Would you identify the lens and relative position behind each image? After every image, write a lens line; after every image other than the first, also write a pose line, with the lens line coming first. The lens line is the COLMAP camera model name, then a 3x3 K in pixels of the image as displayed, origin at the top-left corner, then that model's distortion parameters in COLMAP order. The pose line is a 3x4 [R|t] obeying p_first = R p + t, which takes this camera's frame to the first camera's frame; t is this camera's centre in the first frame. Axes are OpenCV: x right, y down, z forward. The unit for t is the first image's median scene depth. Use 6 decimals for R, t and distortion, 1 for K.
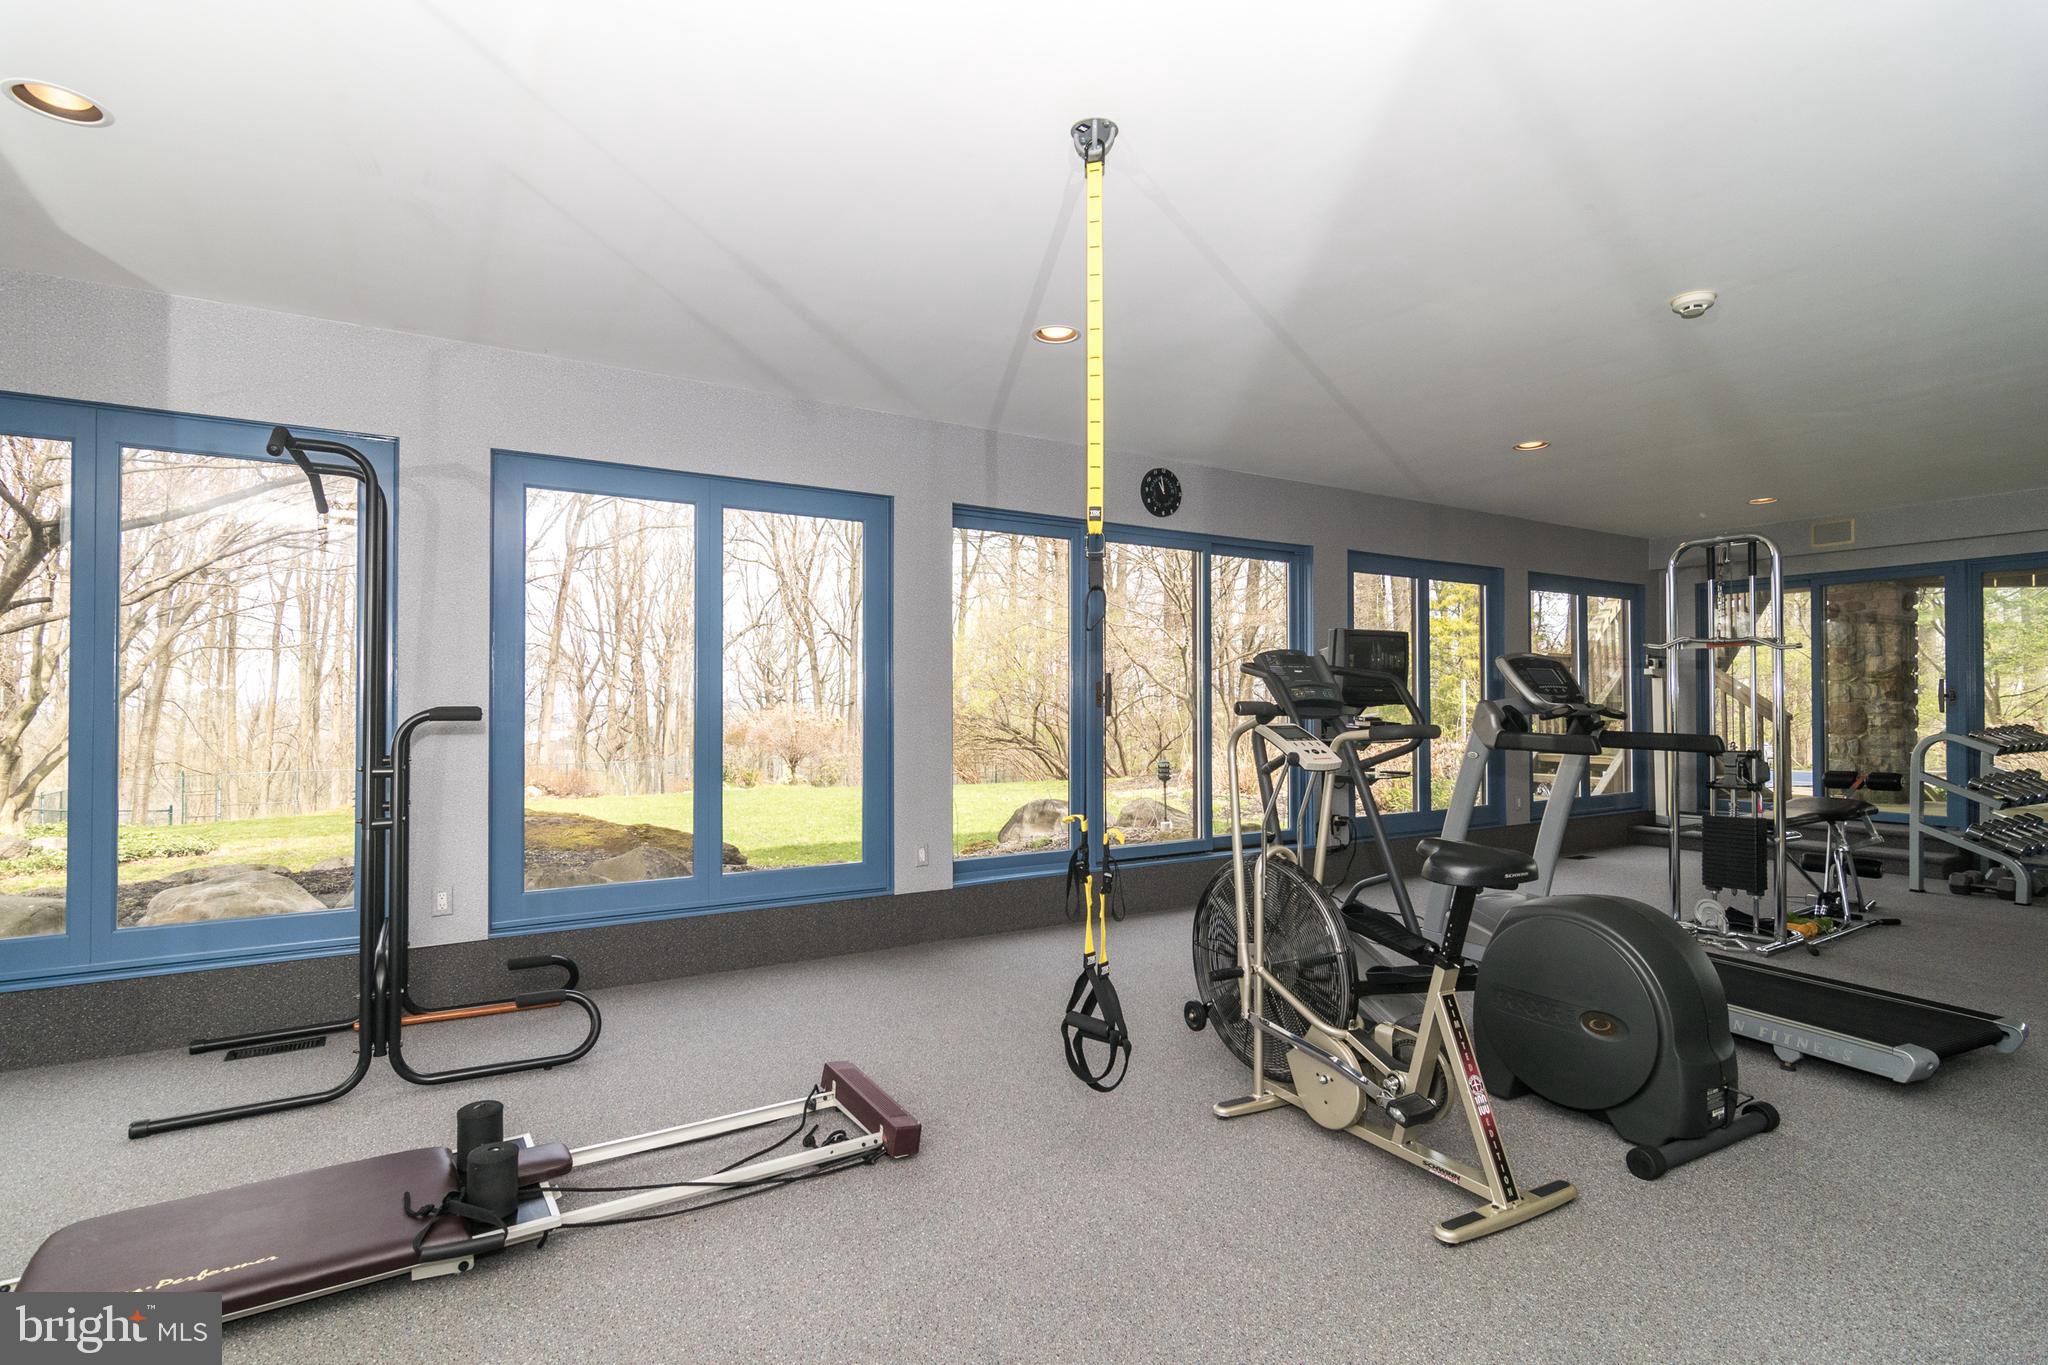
lens RADIAL K [[1003.3, 0, 1036.7], [0, 1003.3, 688.2], [0, 0, 1]] dist [0.001045, -0.000799]
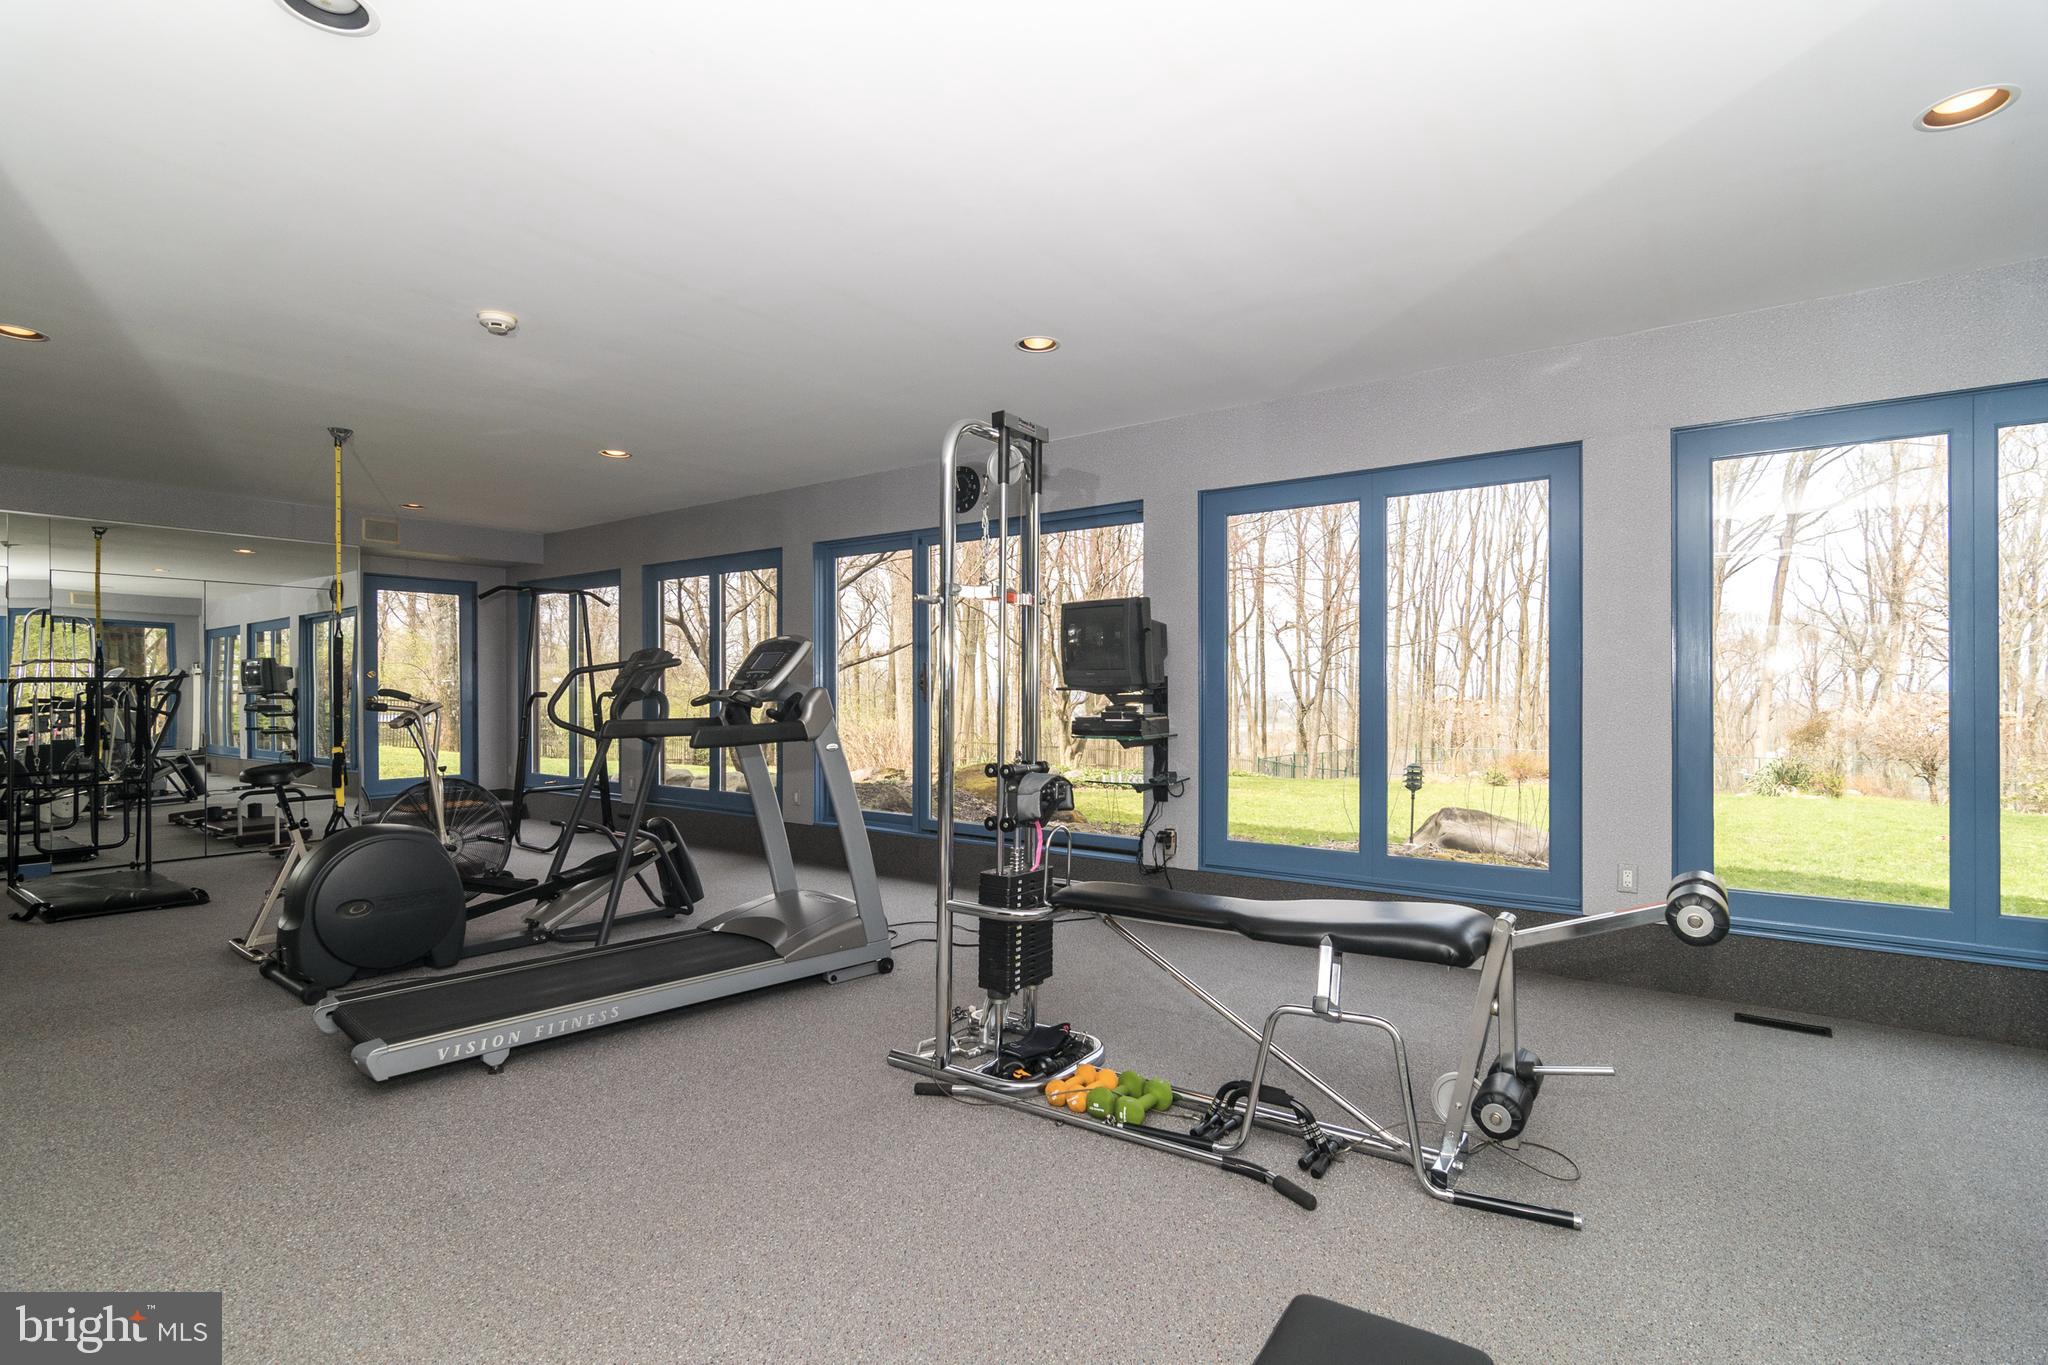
lens RADIAL K [[1003.3, 0, 1036.7], [0, 1003.3, 688.2], [0, 0, 1]] dist [0.001045, -0.000799]
pose [[0.374078, -0.003198, -0.927392, 0.503273], [0.012084, 0.999926, 0.001427, 0.008428], [0.927318, -0.011740, 0.374089, 0.287731]]
